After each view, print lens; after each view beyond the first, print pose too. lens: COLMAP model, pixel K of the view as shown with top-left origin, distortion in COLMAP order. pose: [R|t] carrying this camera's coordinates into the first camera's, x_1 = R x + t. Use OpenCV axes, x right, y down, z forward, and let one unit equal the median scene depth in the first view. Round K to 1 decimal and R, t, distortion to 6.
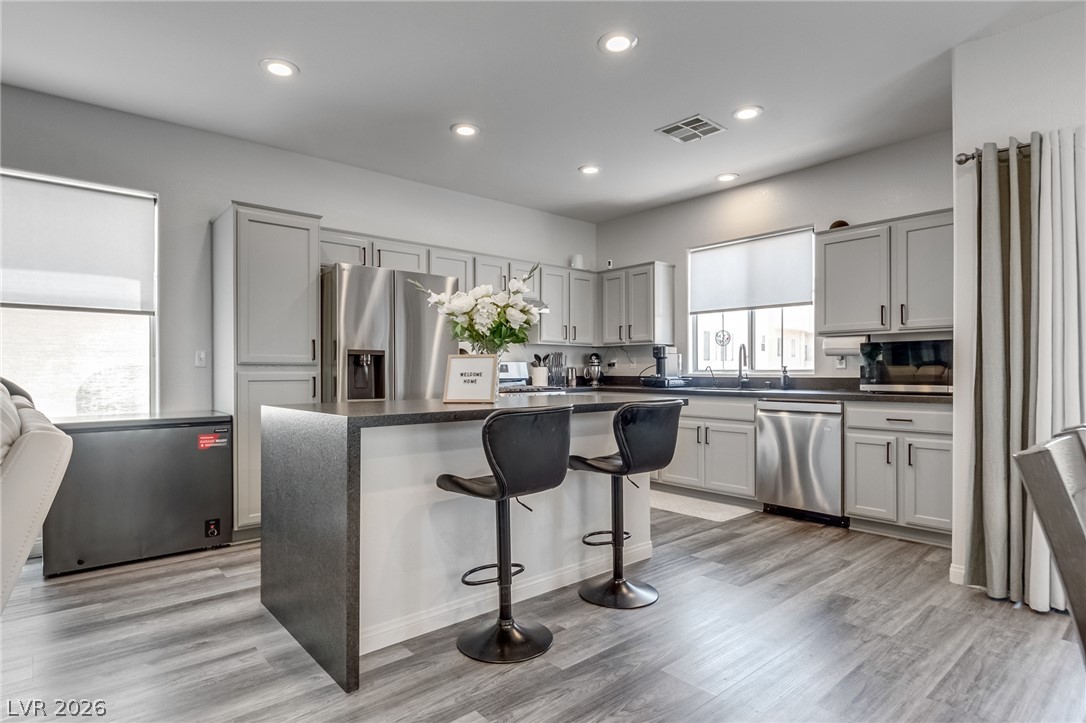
lens RADIAL K [[582.5, 0, 537.2], [0, 582.5, 376.3], [0, 0, 1]] dist [-0.002984, -0.003799]
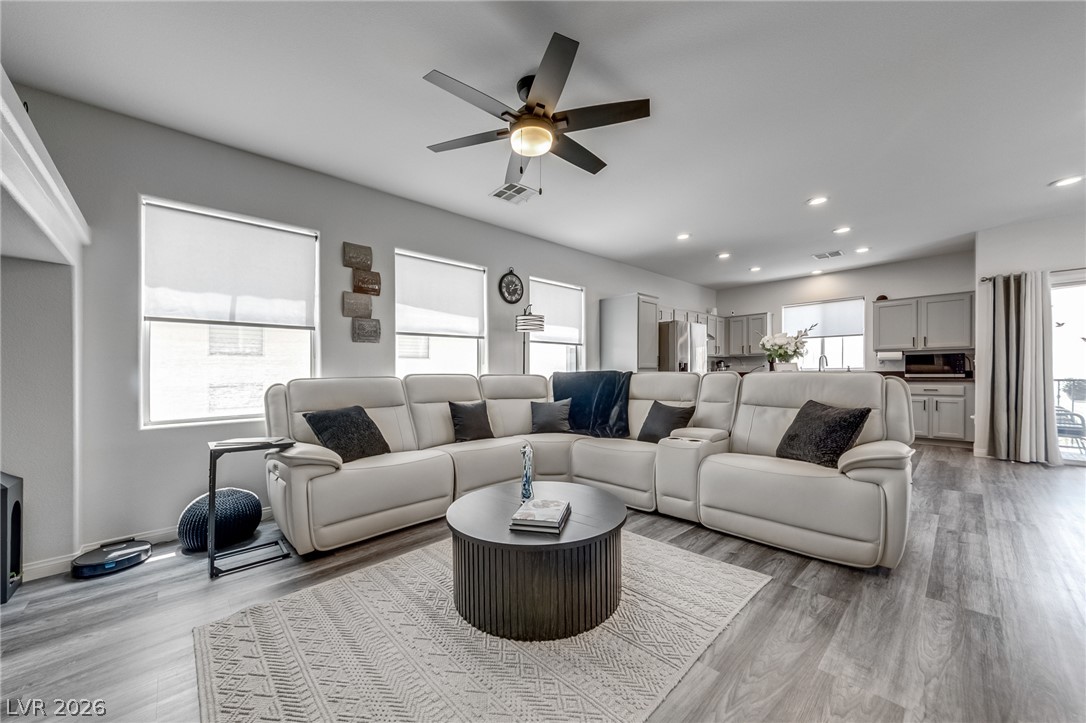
lens RADIAL K [[406.1, 0, 536.9], [0, 406.1, 377.7], [0, 0, 1]] dist [0.006601, 0.000066]
pose [[0.999255, -0.010848, 0.037047, -0.772761], [0.010597, 0.999920, 0.006955, 0.001935], [-0.037120, -0.006557, 0.999289, -0.409984]]
